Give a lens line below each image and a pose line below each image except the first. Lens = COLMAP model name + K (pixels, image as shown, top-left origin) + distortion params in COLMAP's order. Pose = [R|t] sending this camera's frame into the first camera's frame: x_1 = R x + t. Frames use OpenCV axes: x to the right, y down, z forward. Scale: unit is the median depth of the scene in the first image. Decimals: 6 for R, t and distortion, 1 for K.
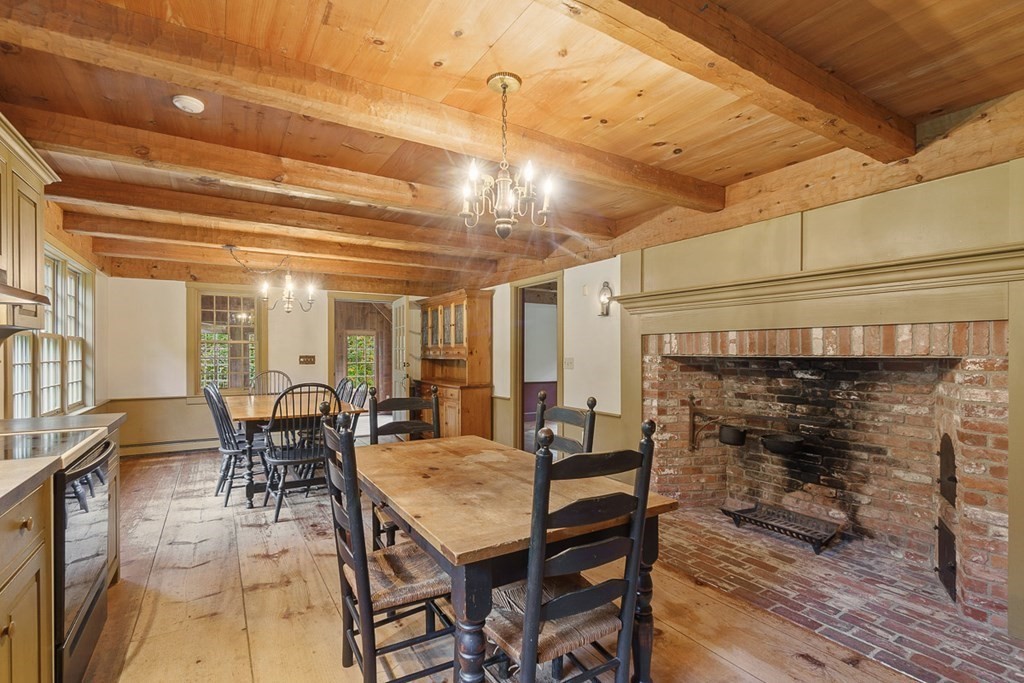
lens RADIAL K [[481.1, 0, 506.6], [0, 481.1, 351.5], [0, 0, 1]] dist [-0.009823, 0.001734]
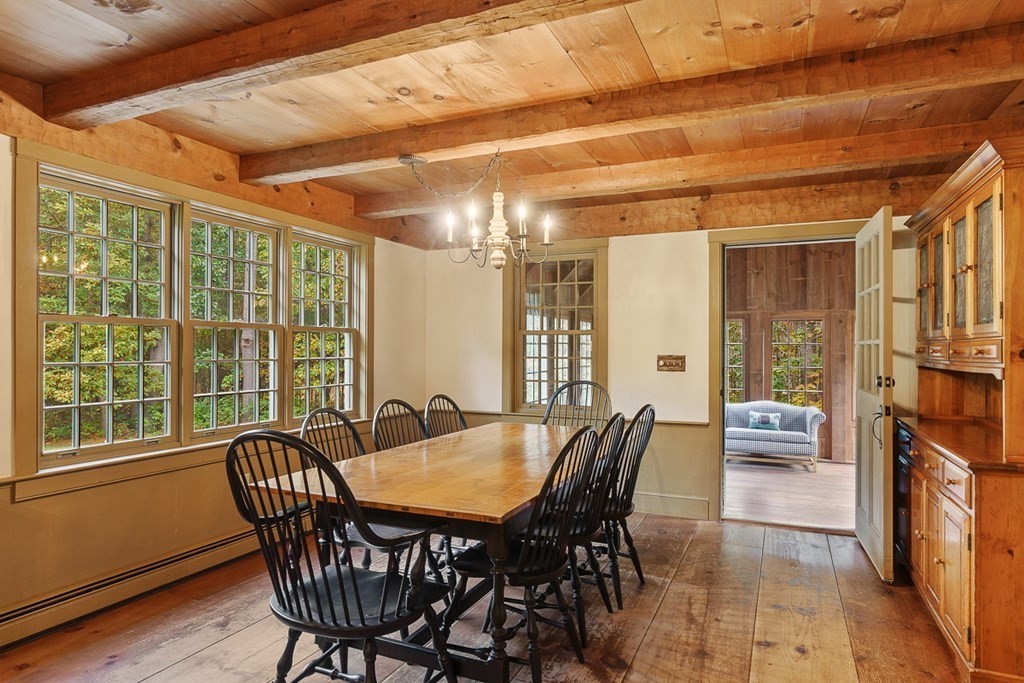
lens RADIAL K [[609.4, 0, 508.0], [0, 609.4, 348.7], [0, 0, 1]] dist [-0.002761, 0.002307]
pose [[0.570426, 0.003496, -0.821342, 0.108382], [-0.002540, 0.999994, 0.002492, -0.000141], [0.821345, 0.000665, 0.570431, 1.069228]]
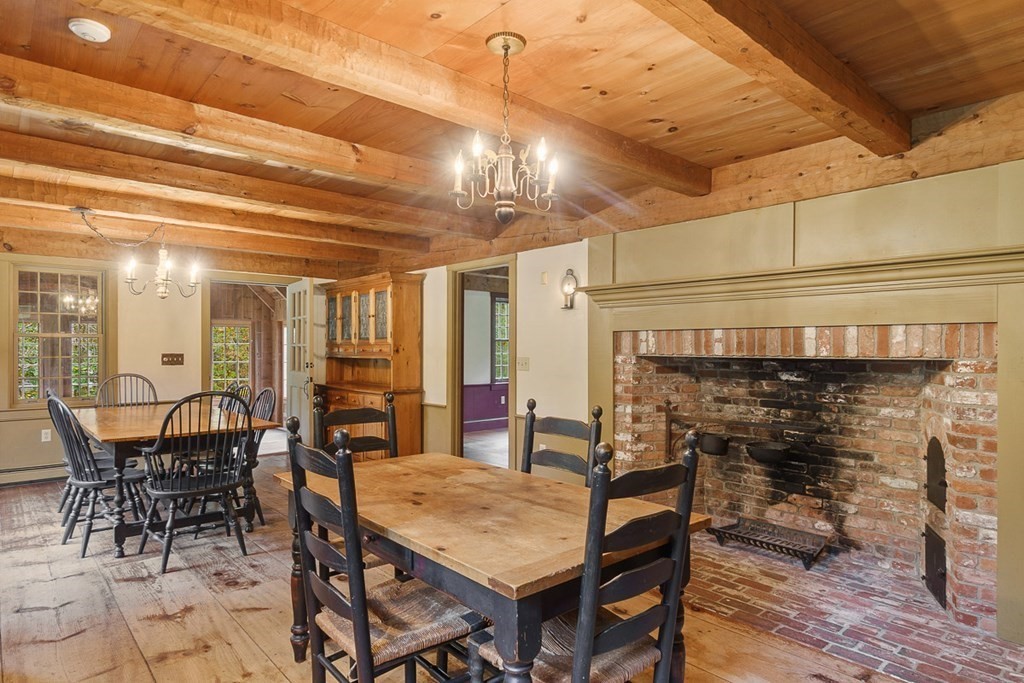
lens RADIAL K [[590.9, 0, 507.8], [0, 590.9, 346.1], [0, 0, 1]] dist [0.001778, -0.003096]
pose [[0.985184, 0.002008, 0.171492, -0.123882], [-0.001991, 0.999998, -0.000273, -0.010258], [-0.171492, -0.000073, 0.985186, -0.032518]]
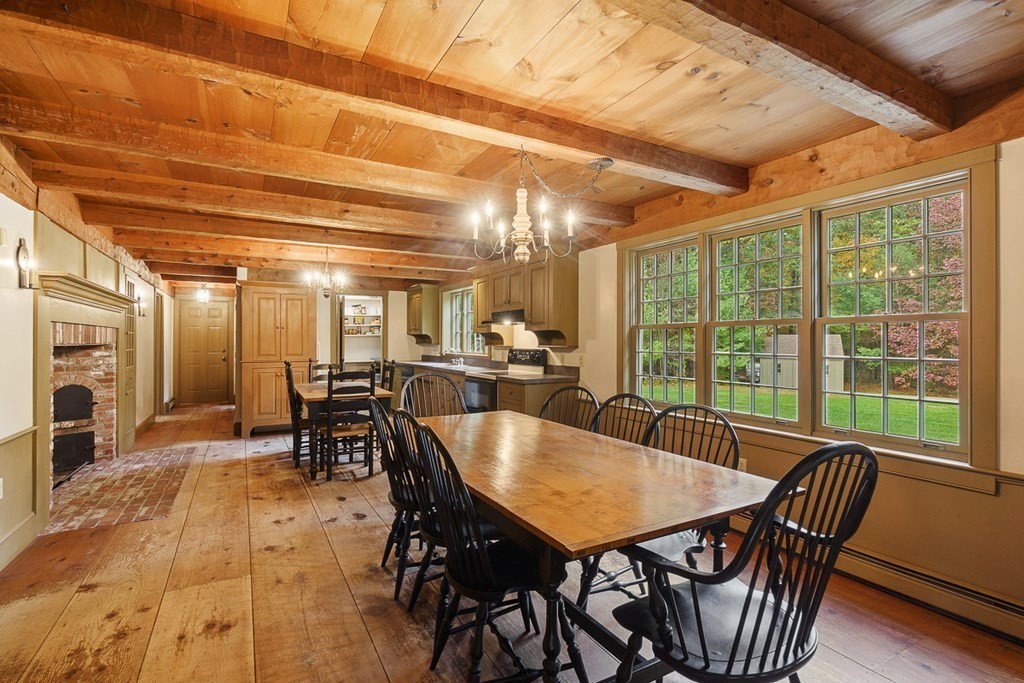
lens RADIAL K [[481.1, 0, 518.1], [0, 481.1, 335.4], [0, 0, 1]] dist [-0.009823, 0.001734]
pose [[-0.999850, -0.000336, 0.017307, -0.743267], [-0.000541, 0.999930, -0.011798, -0.001394], [-0.017302, -0.011806, -0.999781, 2.447618]]
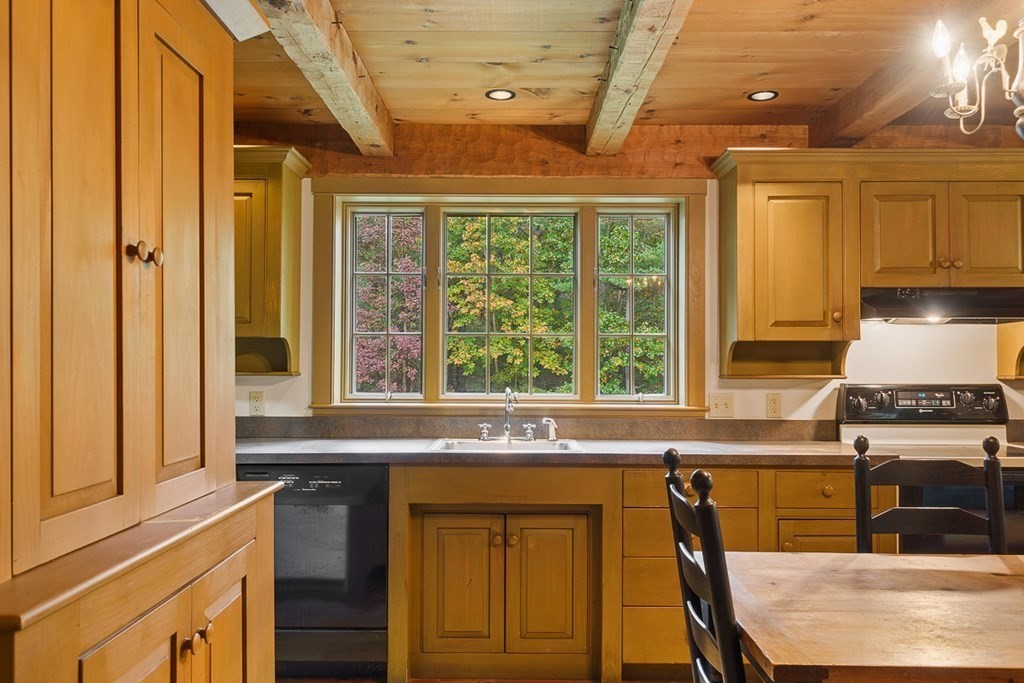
lens RADIAL K [[780.6, 0, 515.6], [0, 780.6, 349.0], [0, 0, 1]] dist [0.004296, -0.009579]
pose [[-0.524604, -0.017107, -0.851174, 0.653658], [-0.002982, 0.999829, -0.018257, -0.002237], [0.851341, -0.007039, -0.524565, 0.654307]]
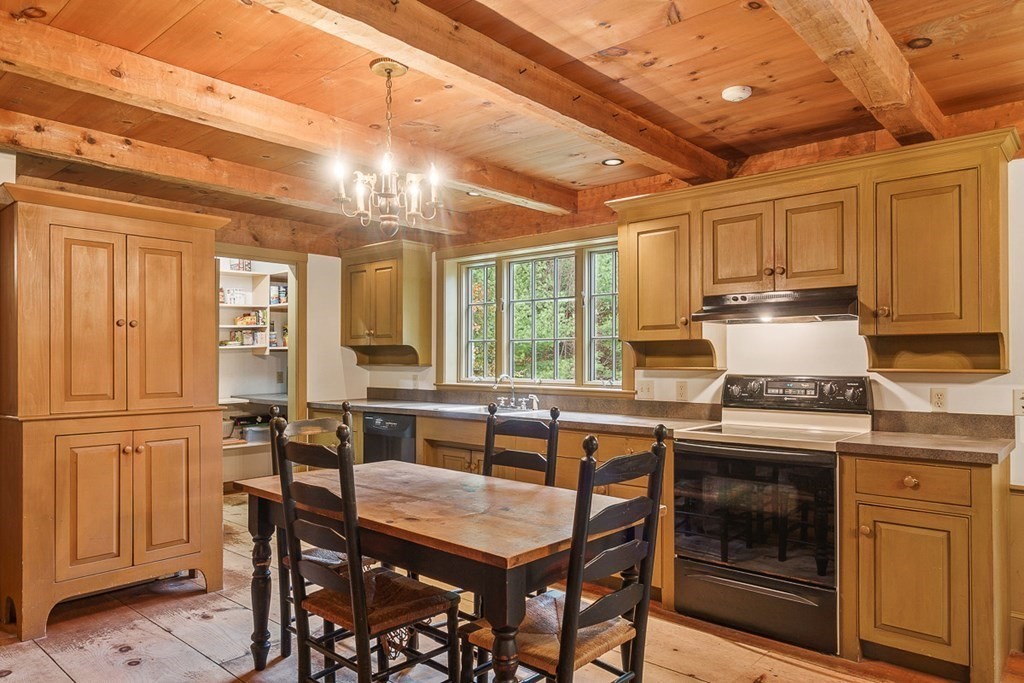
lens RADIAL K [[665.3, 0, 511.9], [0, 665.3, 347.2], [0, 0, 1]] dist [-0.004020, -0.000969]
pose [[-0.954754, -0.005134, -0.297352, 0.099660], [0.000427, 0.999826, -0.018633, 0.000083], [0.297396, -0.017917, -0.954586, 1.547013]]
